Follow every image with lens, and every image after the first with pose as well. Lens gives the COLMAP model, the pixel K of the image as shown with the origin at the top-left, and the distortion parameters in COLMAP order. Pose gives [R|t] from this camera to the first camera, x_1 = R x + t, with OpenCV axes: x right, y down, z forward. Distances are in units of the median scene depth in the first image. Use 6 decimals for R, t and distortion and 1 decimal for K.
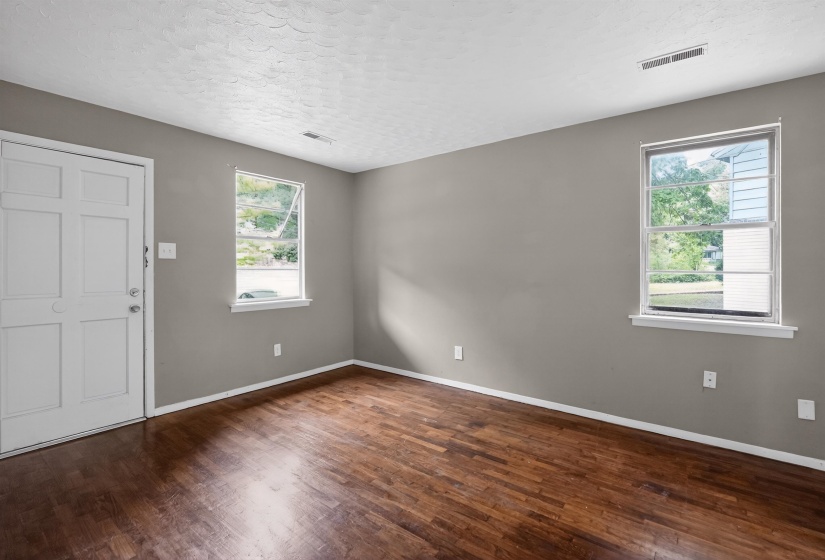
lens RADIAL K [[377.8, 0, 413.0], [0, 377.8, 274.5], [0, 0, 1]] dist [-0.010547, 0.000100]
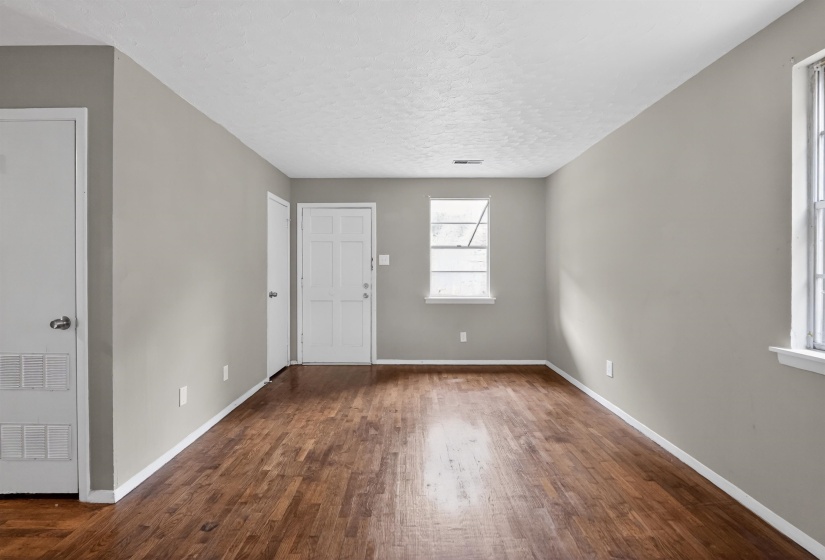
lens RADIAL K [[377.8, 0, 410.4], [0, 377.8, 278.9], [0, 0, 1]] dist [-0.010547, 0.000100]
pose [[0.608089, 0.016008, -0.793707, 0.682831], [-0.010310, 0.999872, 0.012267, -0.004785], [0.793802, 0.000723, 0.608176, 0.145283]]
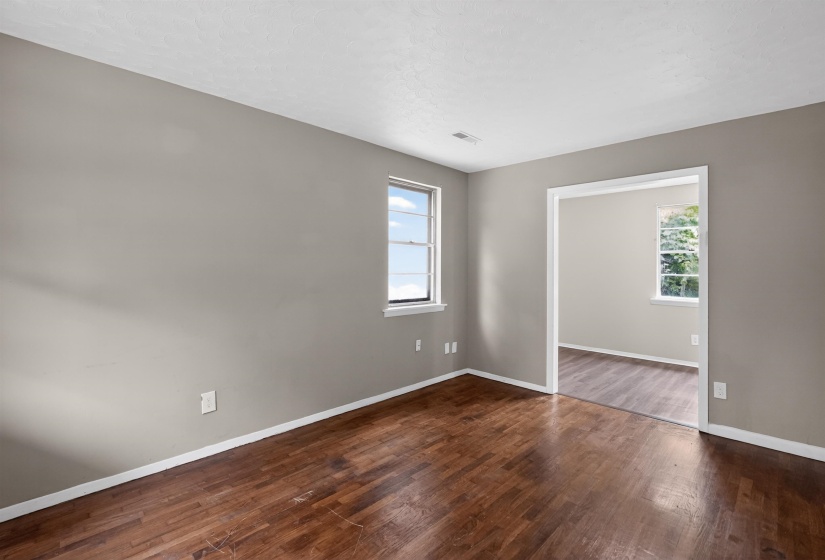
lens RADIAL K [[377.8, 0, 414.7], [0, 377.8, 266.7], [0, 0, 1]] dist [-0.010547, 0.000100]
pose [[0.115277, -0.000034, 0.993333, -0.631980], [0.009568, 0.999954, -0.001076, -0.030419], [-0.993287, 0.009628, 0.115272, 0.736479]]
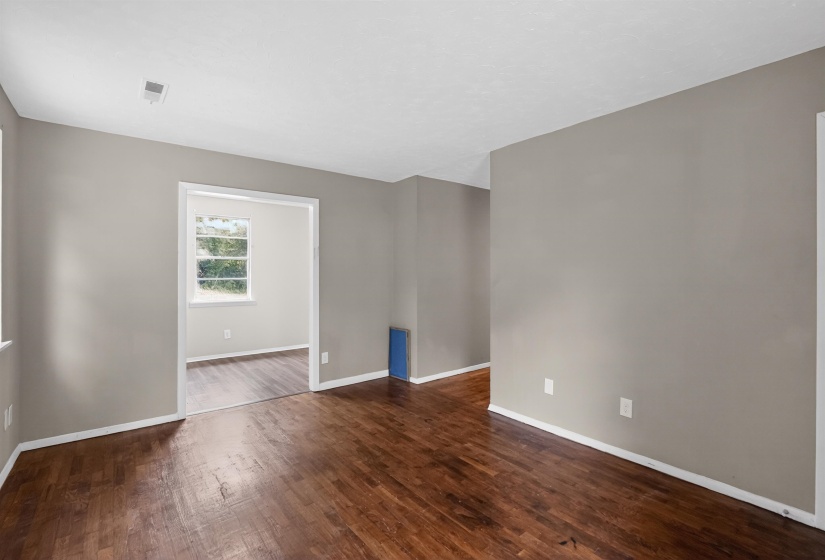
lens RADIAL K [[377.8, 0, 409.8], [0, 377.8, 274.0], [0, 0, 1]] dist [-0.010547, 0.000100]
pose [[-0.969741, -0.001275, 0.244134, -0.221779], [0.004686, 0.999705, 0.023832, -0.048489], [-0.244092, 0.024255, -0.969449, 1.347890]]
